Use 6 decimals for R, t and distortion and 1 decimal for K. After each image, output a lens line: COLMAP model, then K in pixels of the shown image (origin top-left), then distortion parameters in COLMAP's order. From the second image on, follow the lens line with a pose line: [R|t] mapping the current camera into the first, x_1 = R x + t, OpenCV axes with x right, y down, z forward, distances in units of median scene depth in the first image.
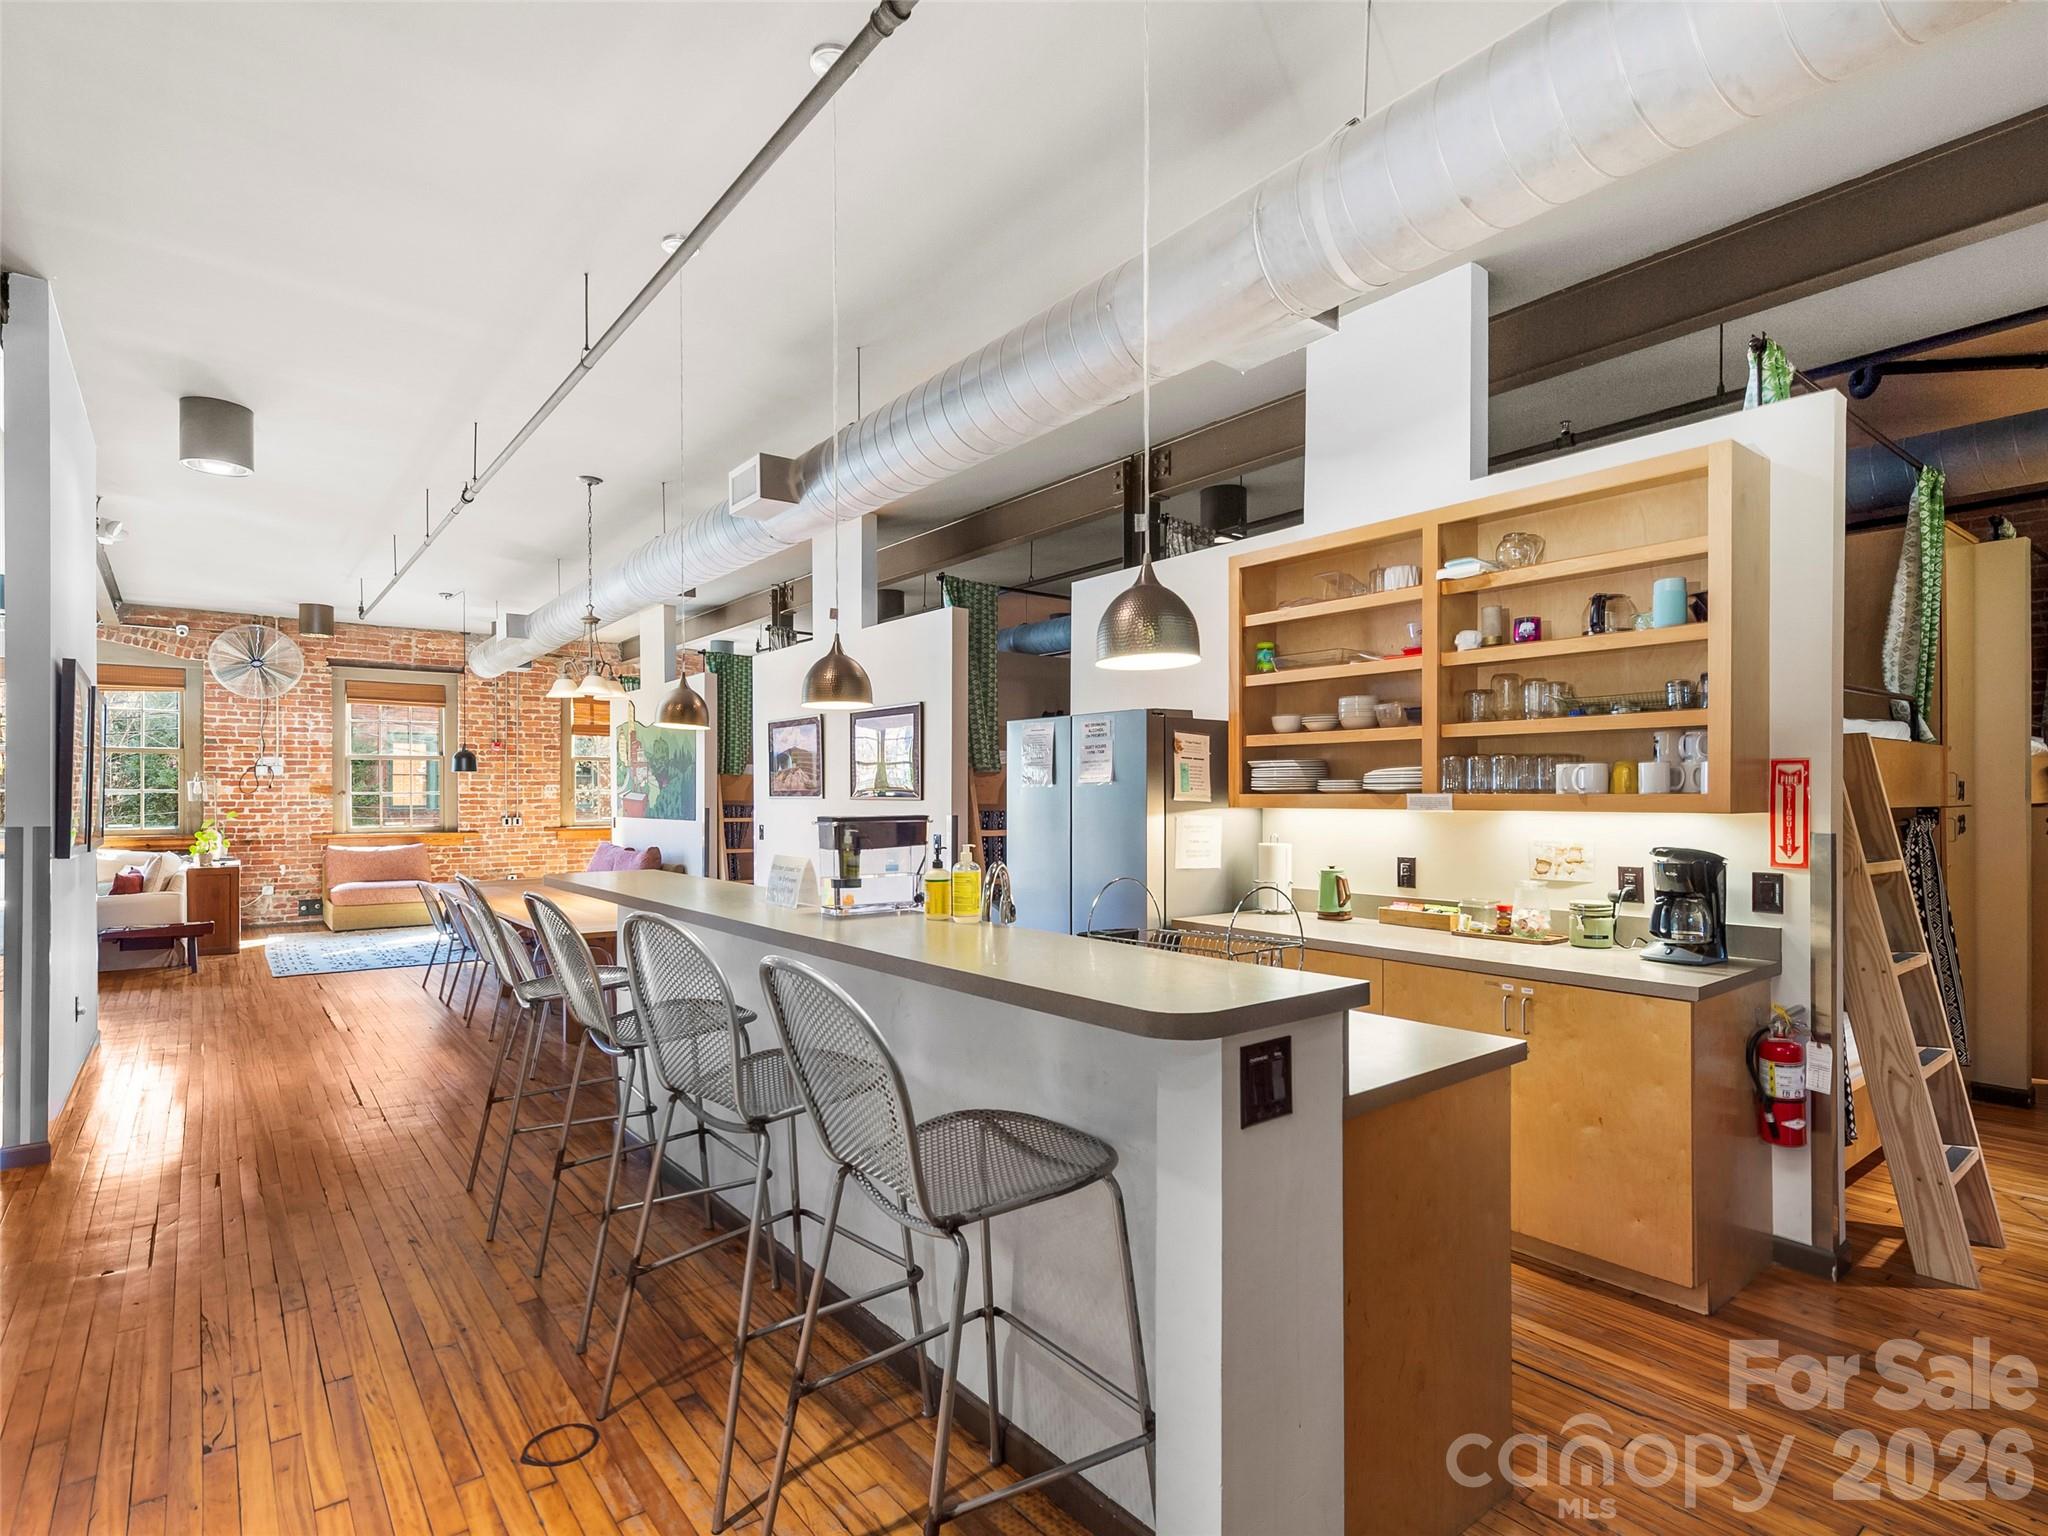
lens RADIAL K [[1025.1, 0, 1024.8], [0, 1025.1, 800.8], [0, 0, 1]] dist [0.004890, 0.000367]
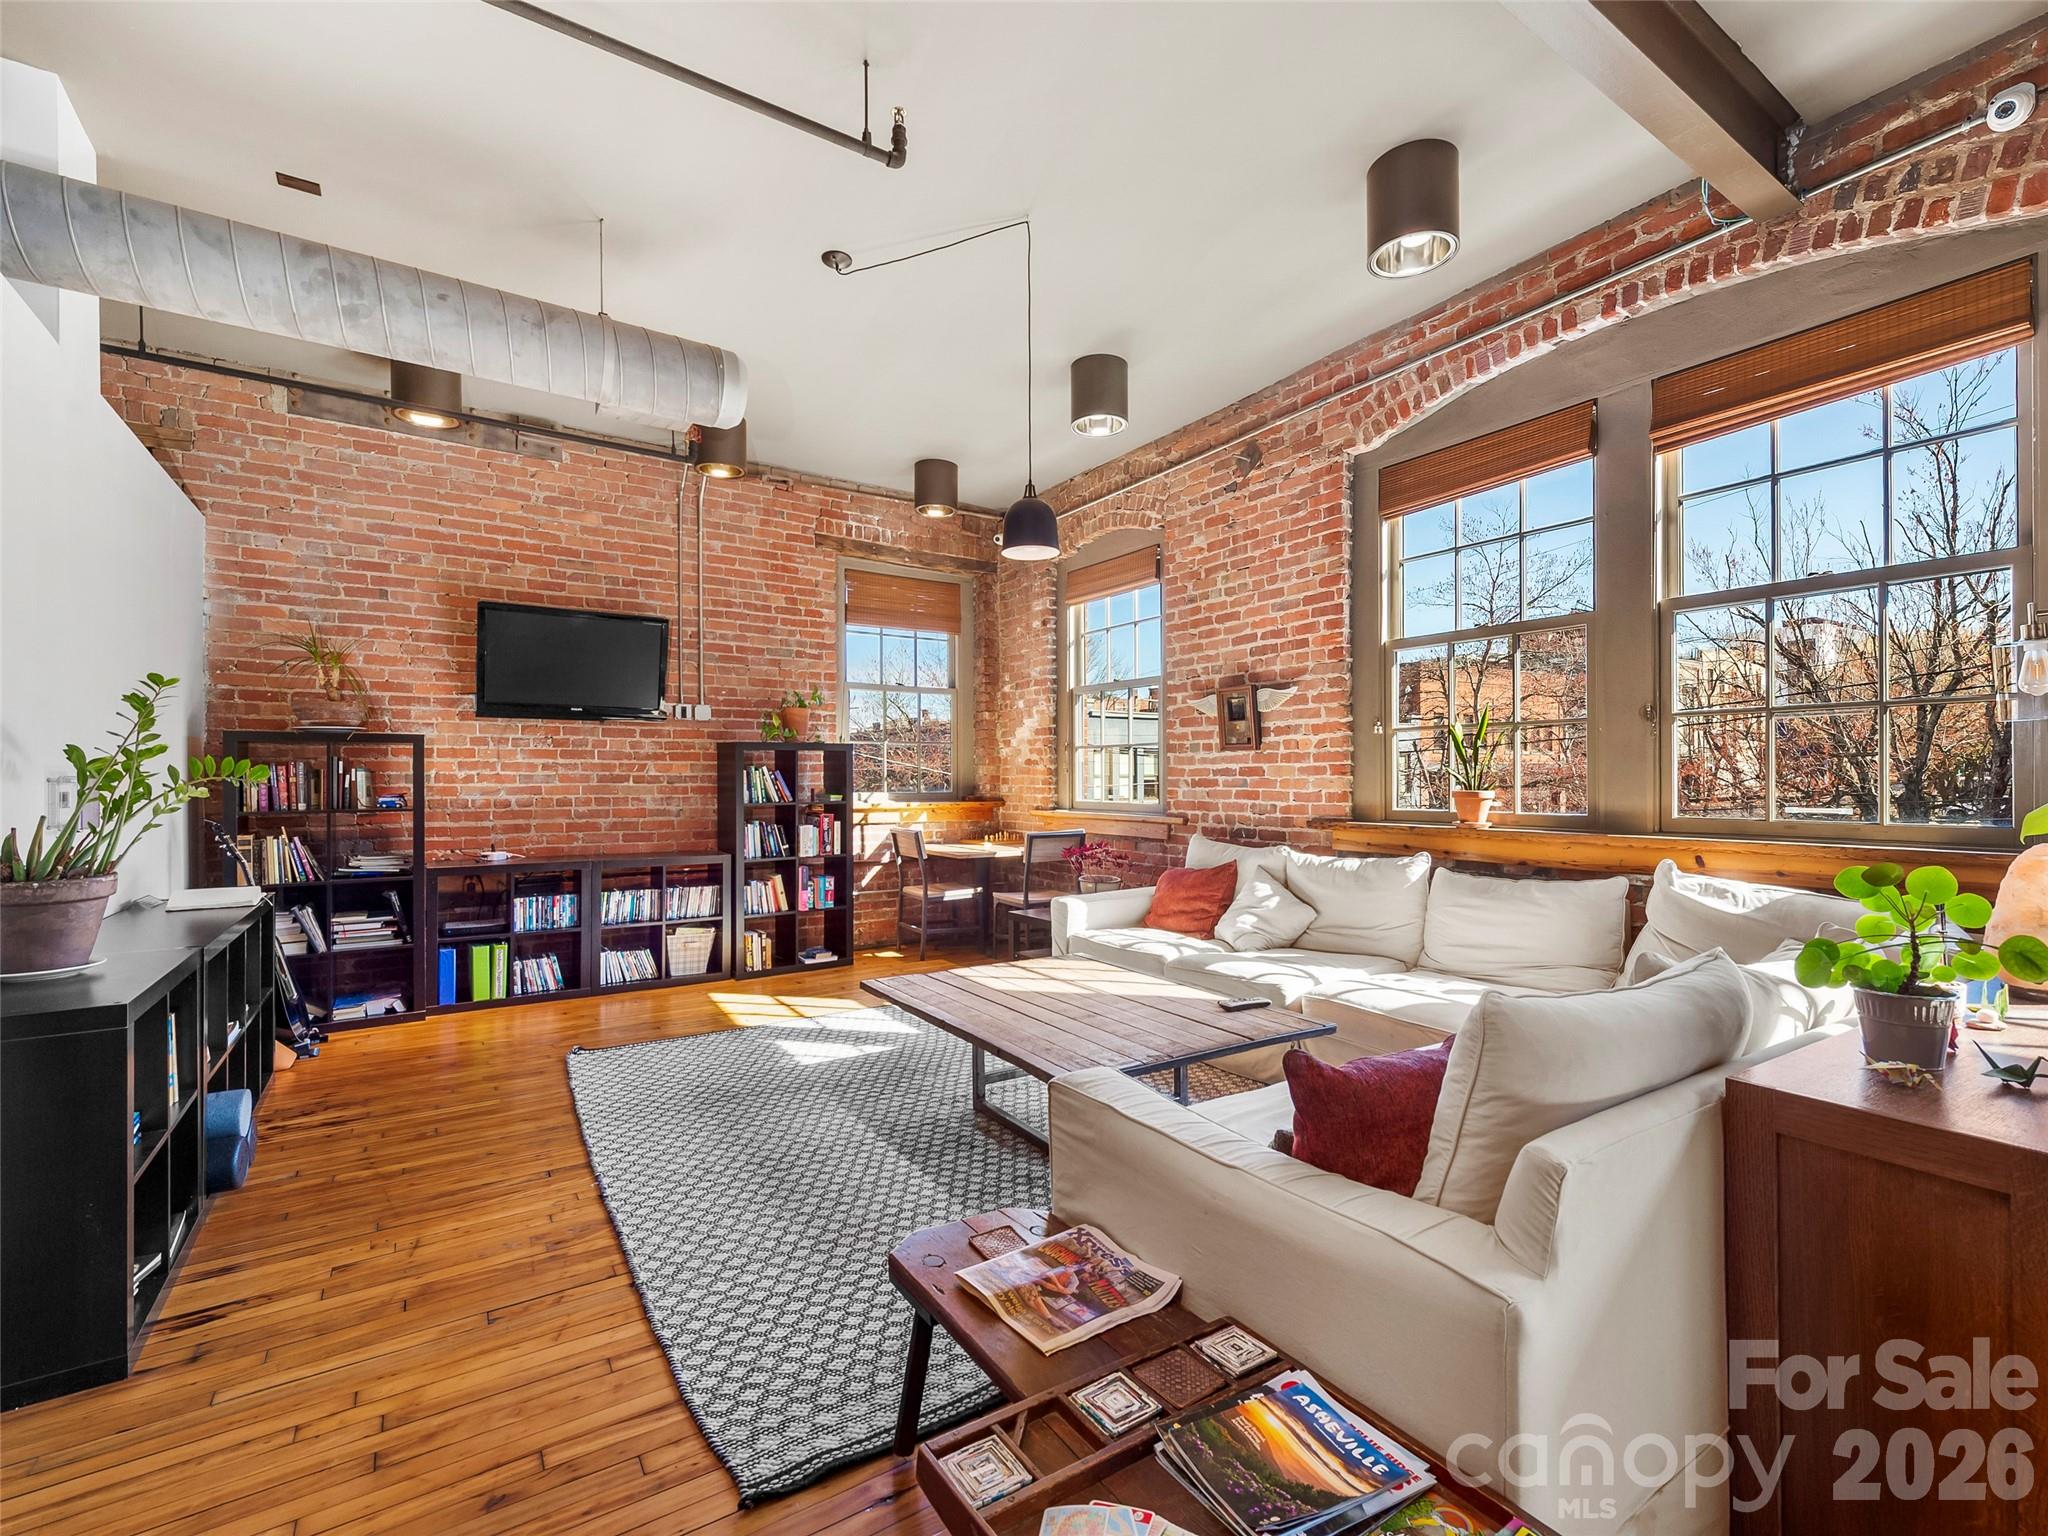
lens RADIAL K [[905.3, 0, 1017.4], [0, 905.3, 776.4], [0, 0, 1]] dist [0.013098, -0.003419]
pose [[-0.098383, 0.001278, -0.995148, -0.536946], [0.000744, 0.999999, 0.001211, 0.011941], [0.995148, -0.000621, -0.098384, 0.742376]]
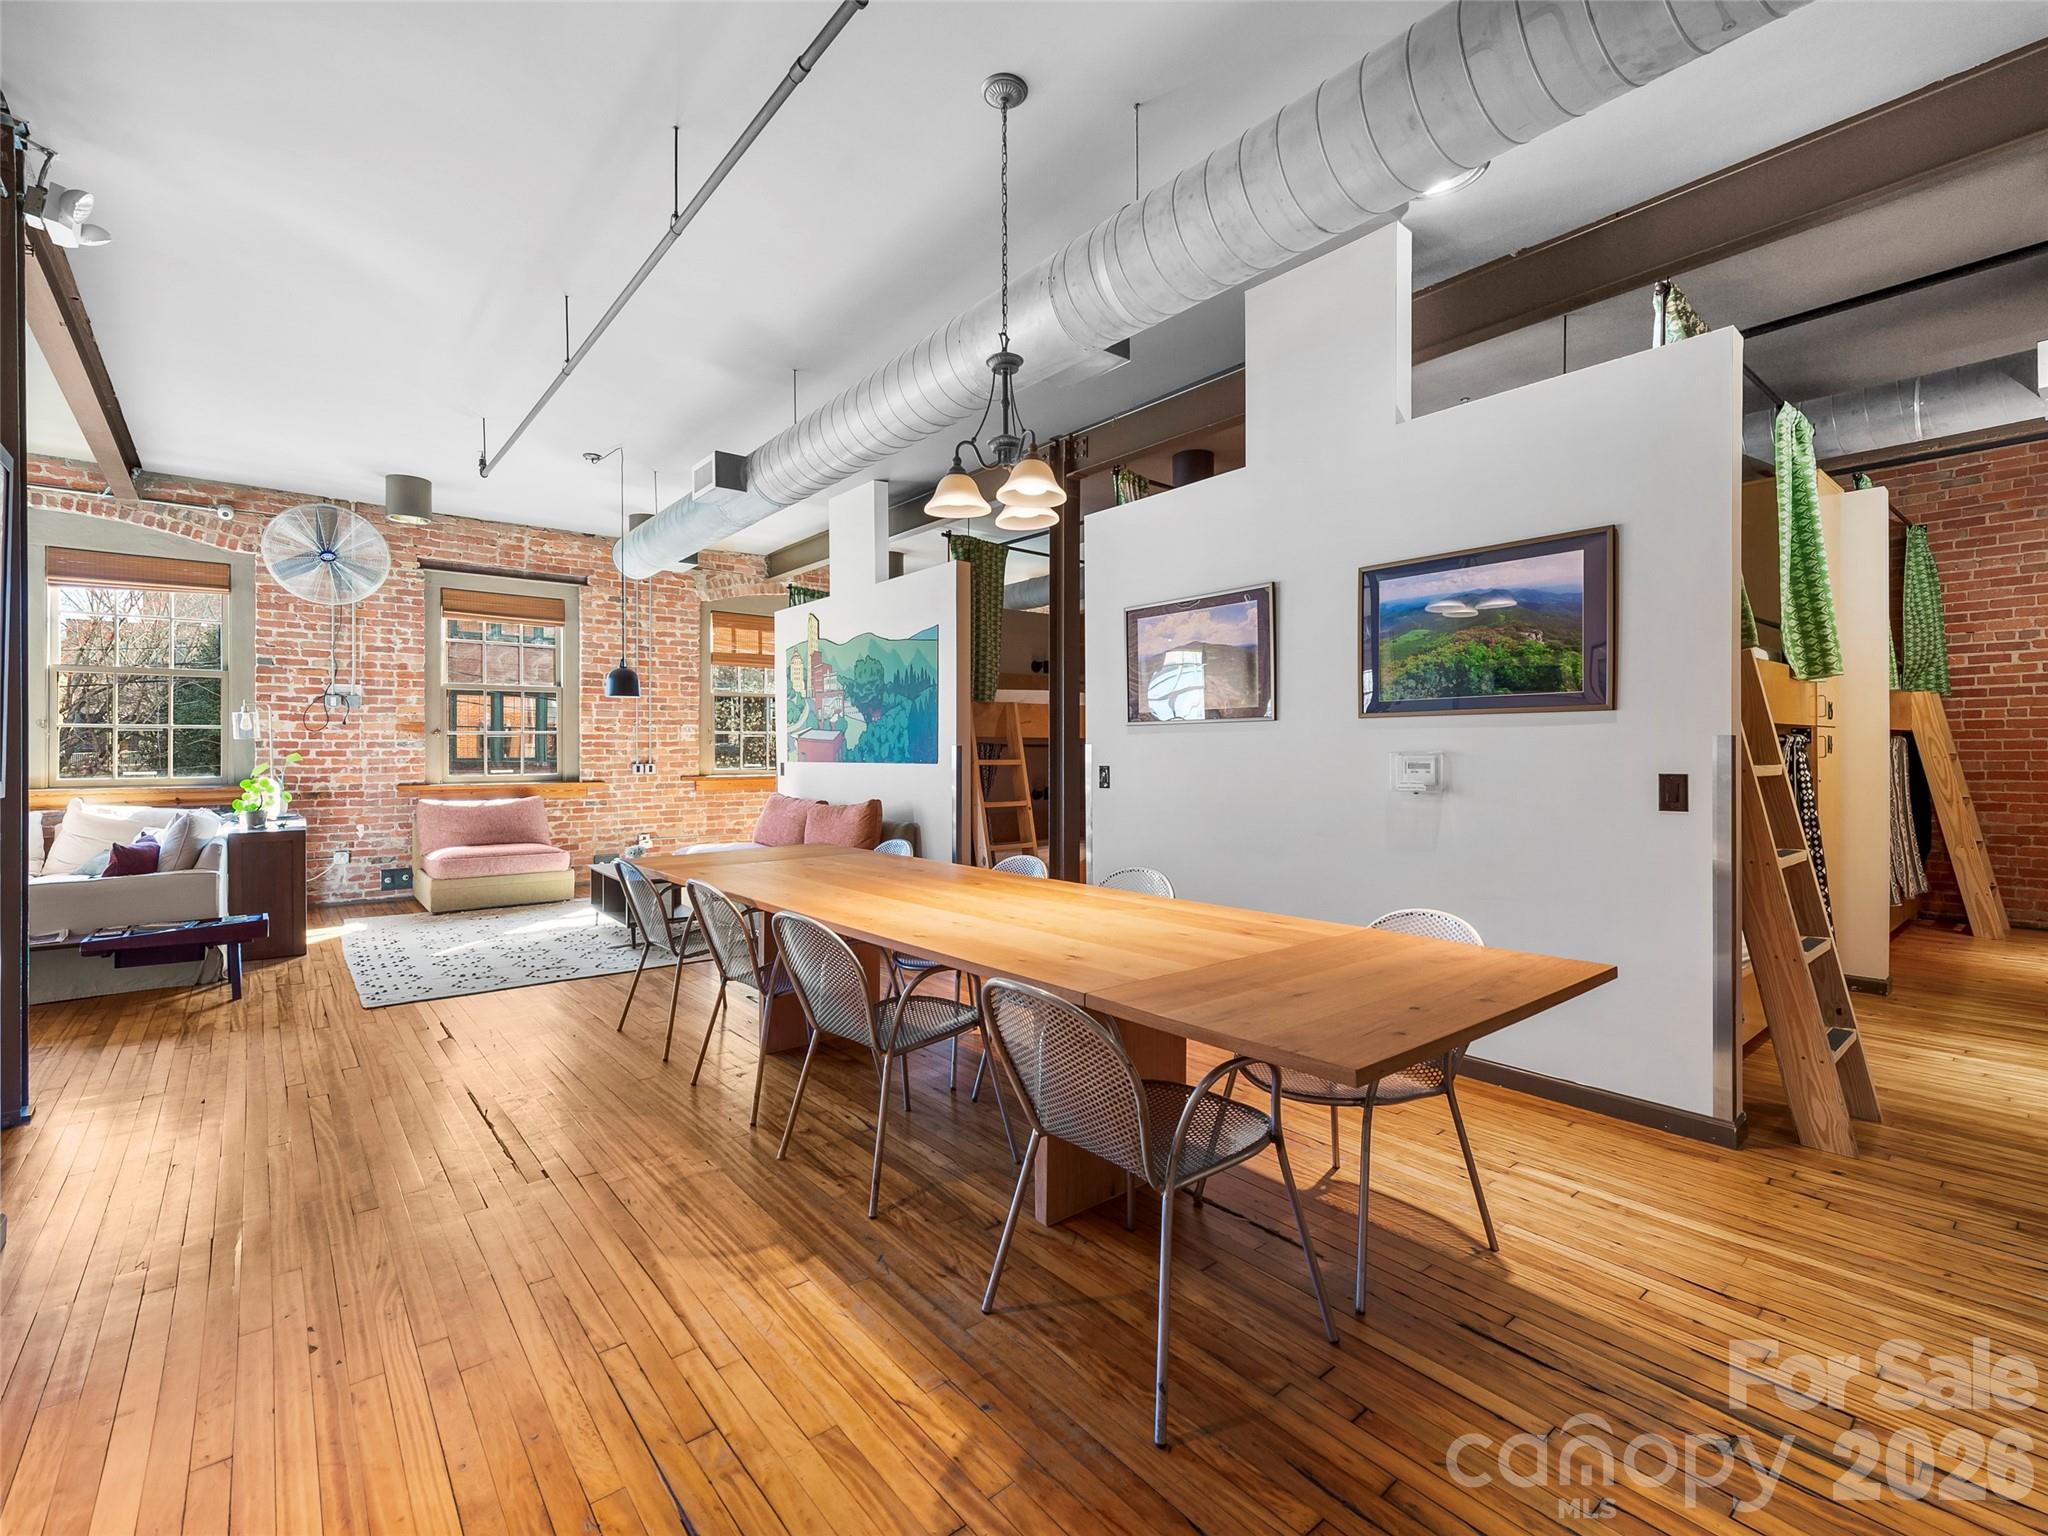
lens RADIAL K [[905.3, 0, 1020.1], [0, 905.3, 753.6], [0, 0, 1]] dist [0.013098, -0.003419]
pose [[0.999789, -0.001964, 0.020435, -0.250310], [0.002046, 0.999990, -0.003999, 0.013459], [-0.020427, 0.004040, 0.999783, 0.318411]]
